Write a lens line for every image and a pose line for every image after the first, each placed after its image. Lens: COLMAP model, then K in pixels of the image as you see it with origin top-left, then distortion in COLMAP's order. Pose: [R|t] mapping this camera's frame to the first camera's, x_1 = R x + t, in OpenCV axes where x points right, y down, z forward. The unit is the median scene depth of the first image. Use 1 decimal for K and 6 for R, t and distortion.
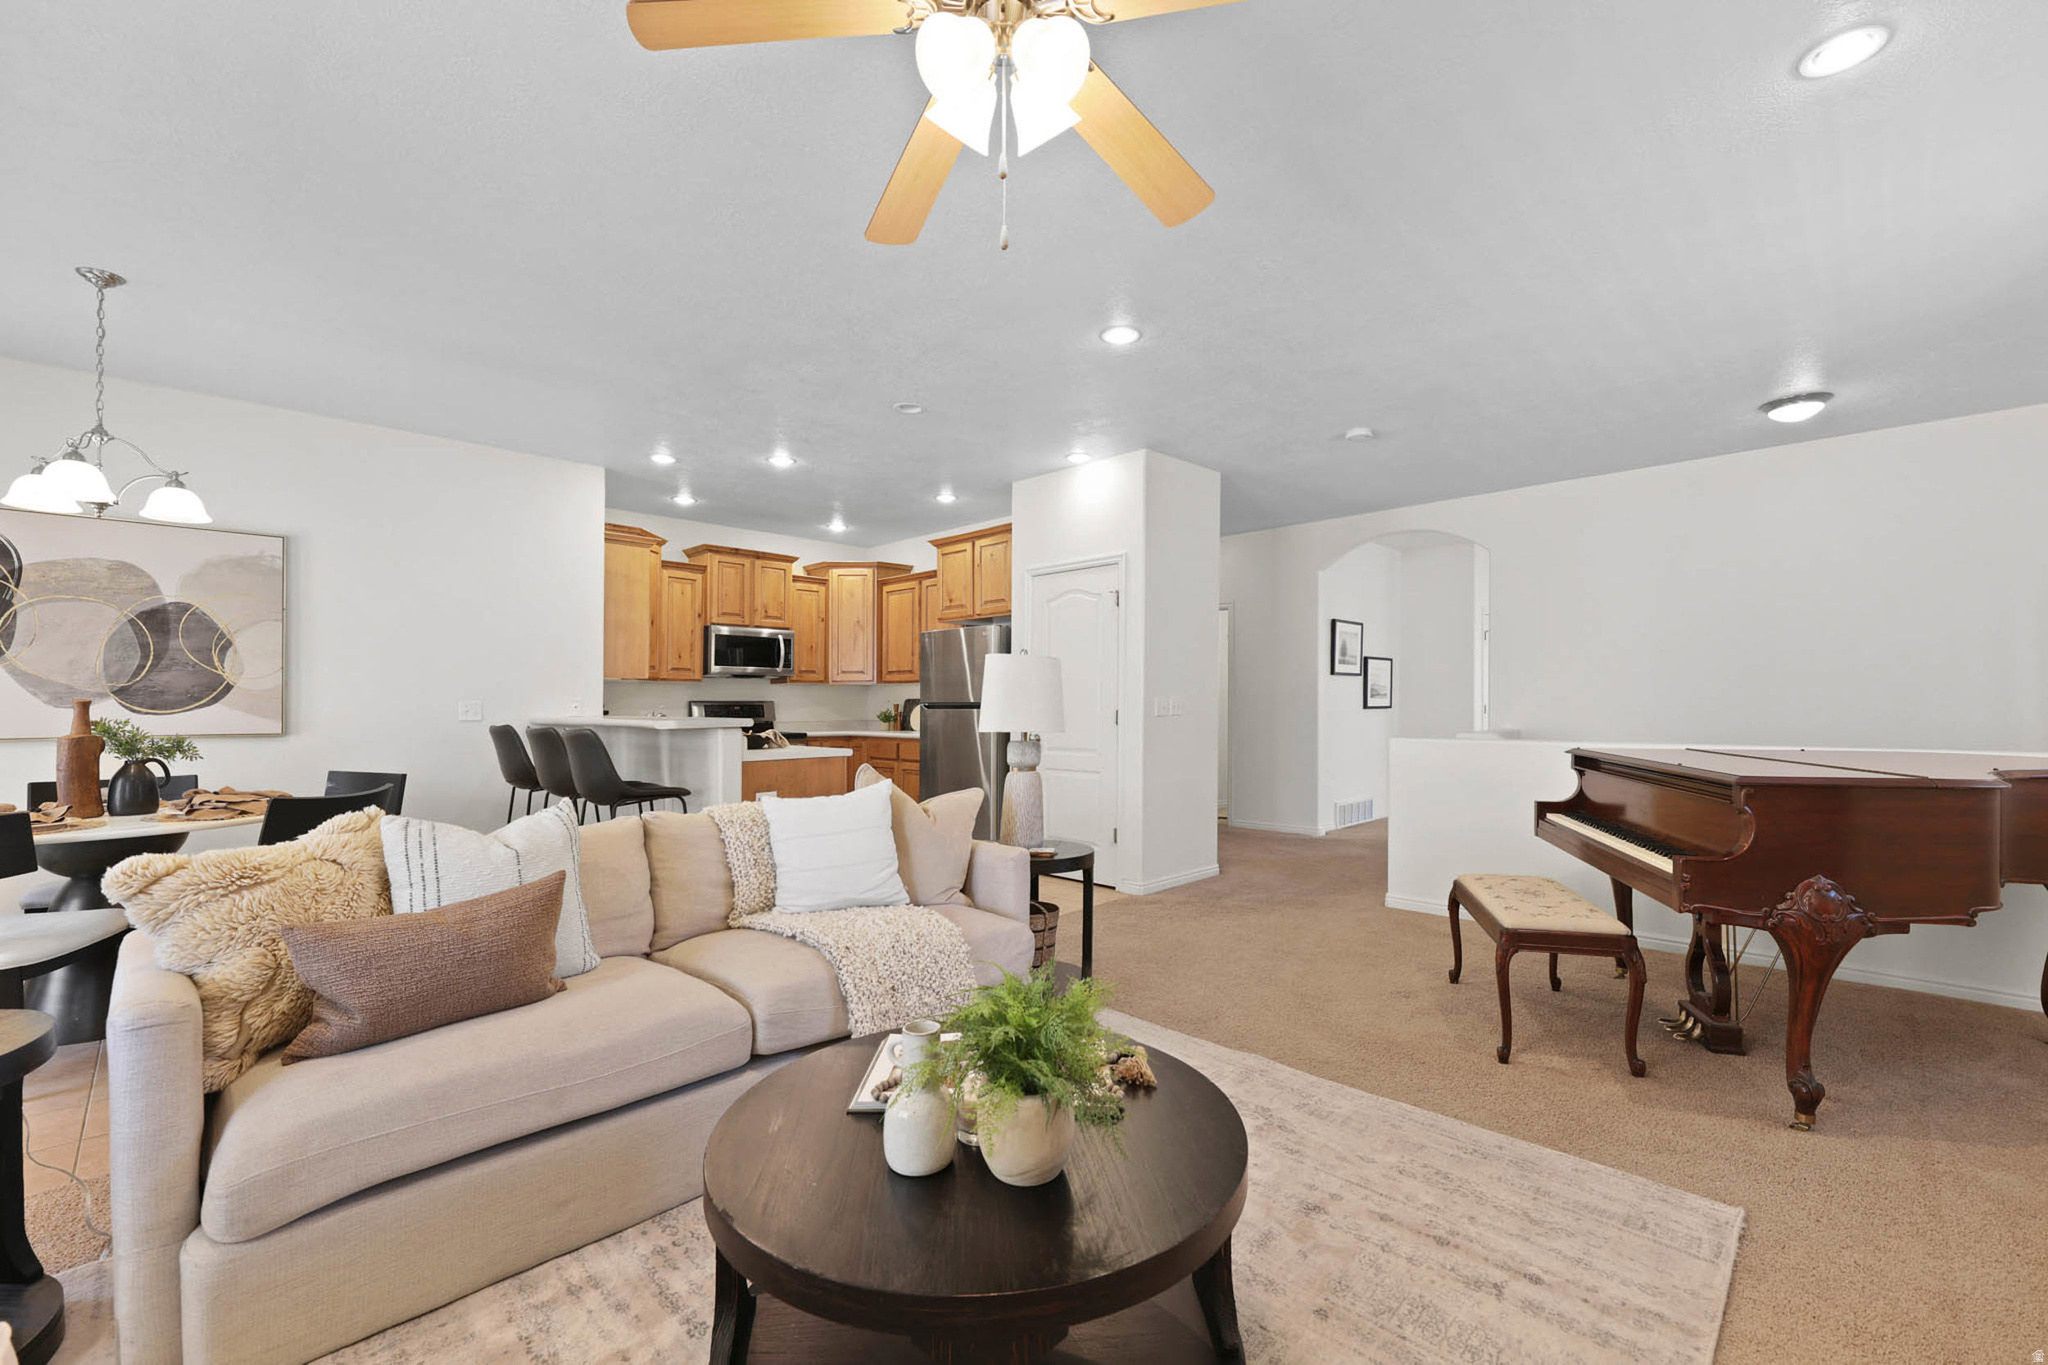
lens RADIAL K [[839.1, 0, 1024.0], [0, 839.1, 682.5], [0, 0, 1]] dist [-0.007926, -0.000771]
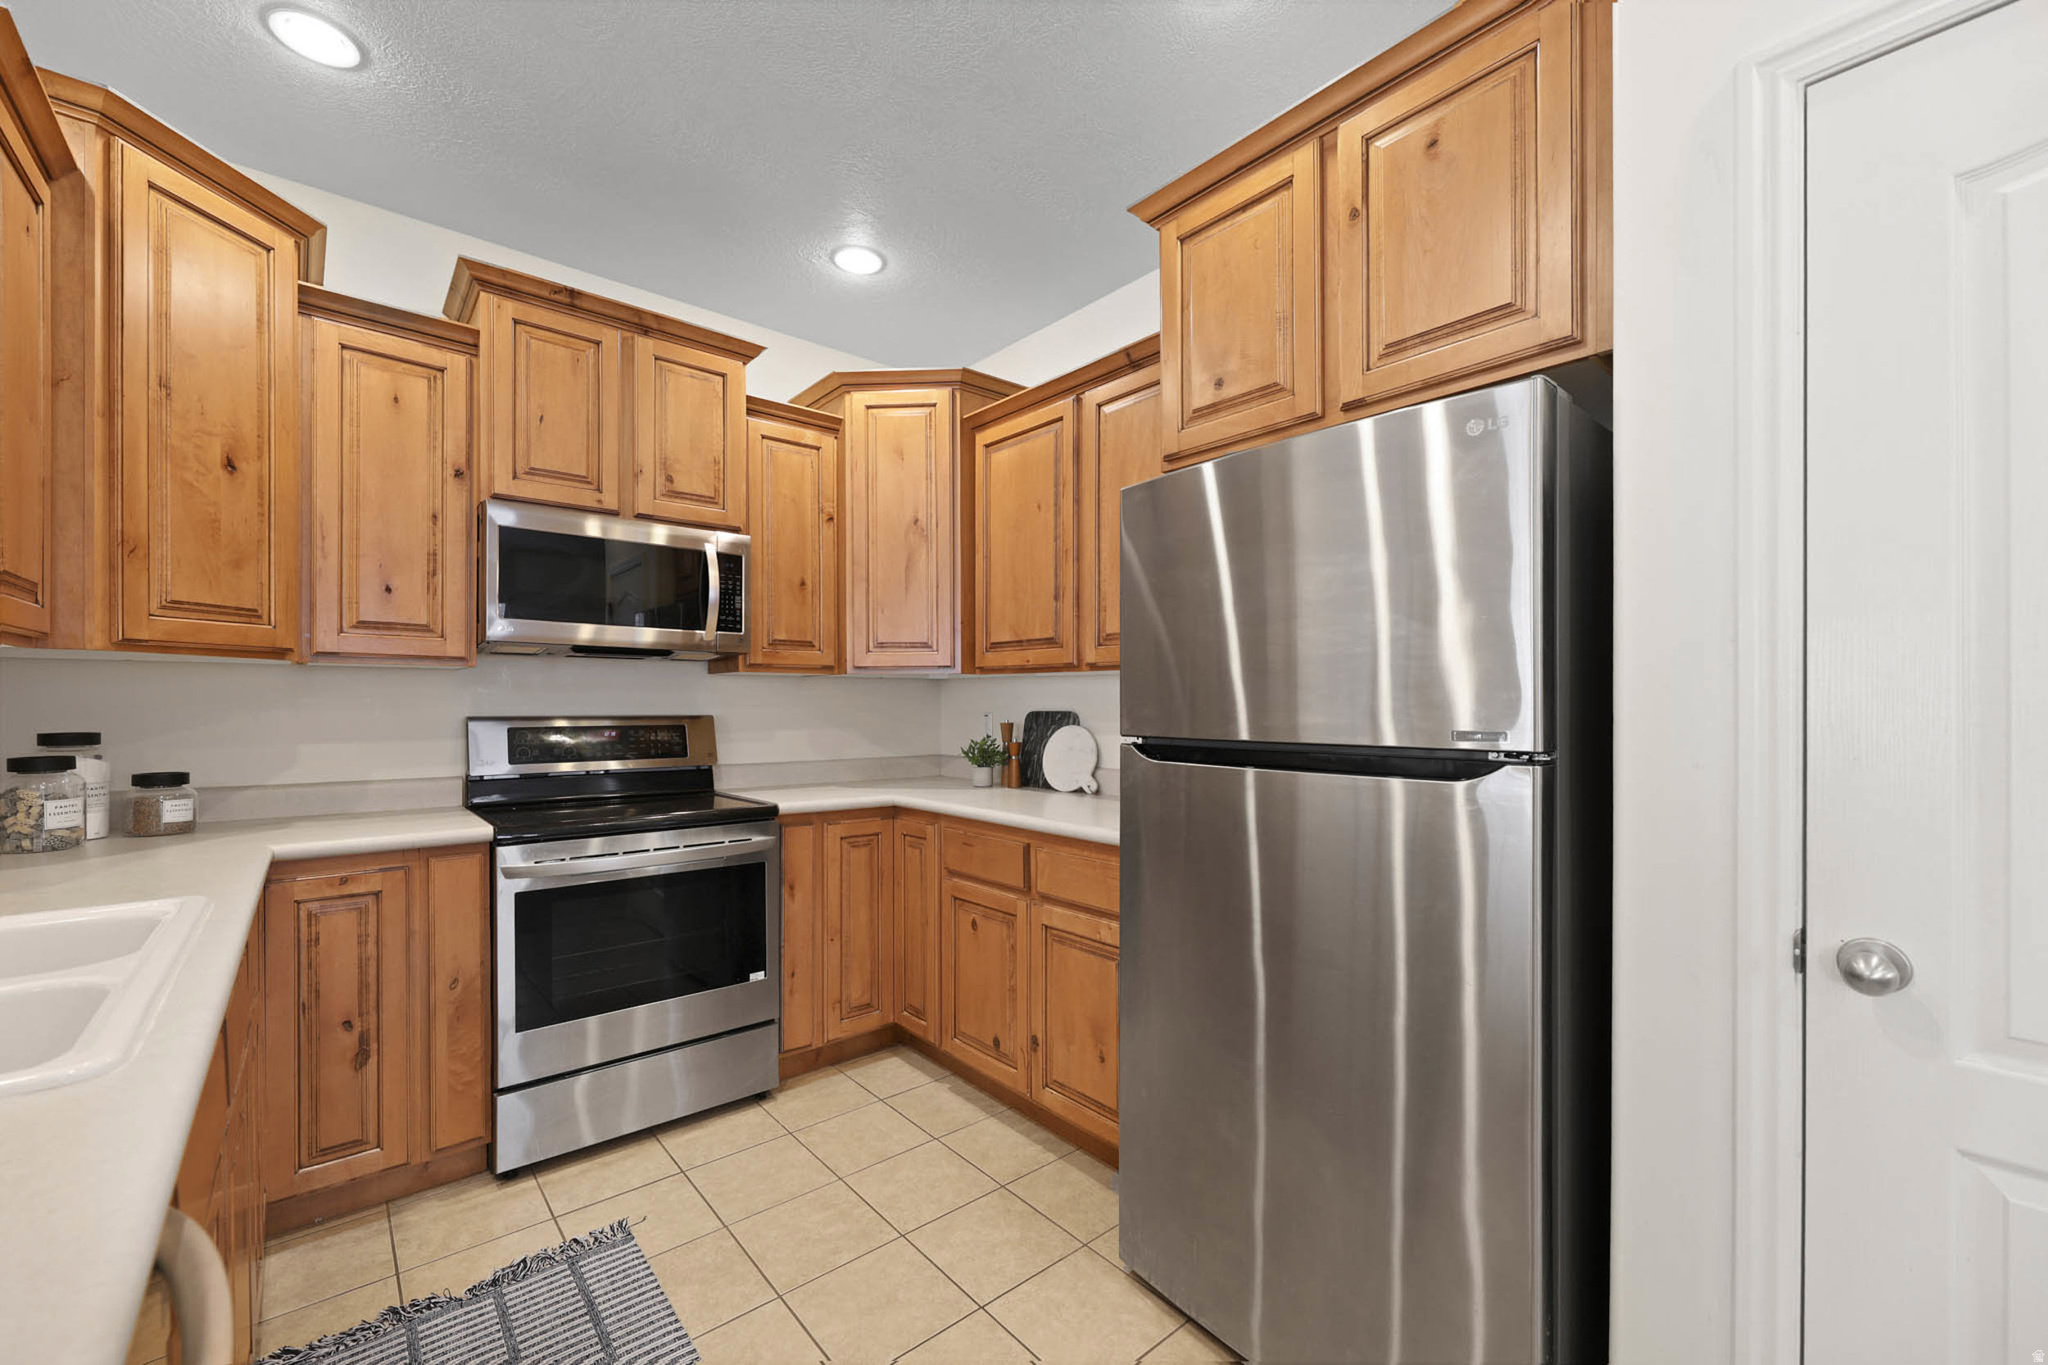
lens RADIAL K [[821.2, 0, 1017.7], [0, 821.2, 699.9], [0, 0, 1]] dist [-0.000082, -0.000300]
pose [[0.996152, 0.000270, -0.087642, -0.146751], [0.001383, 0.999822, 0.018800, 0.008652], [0.087632, -0.018849, 0.995975, 0.784006]]
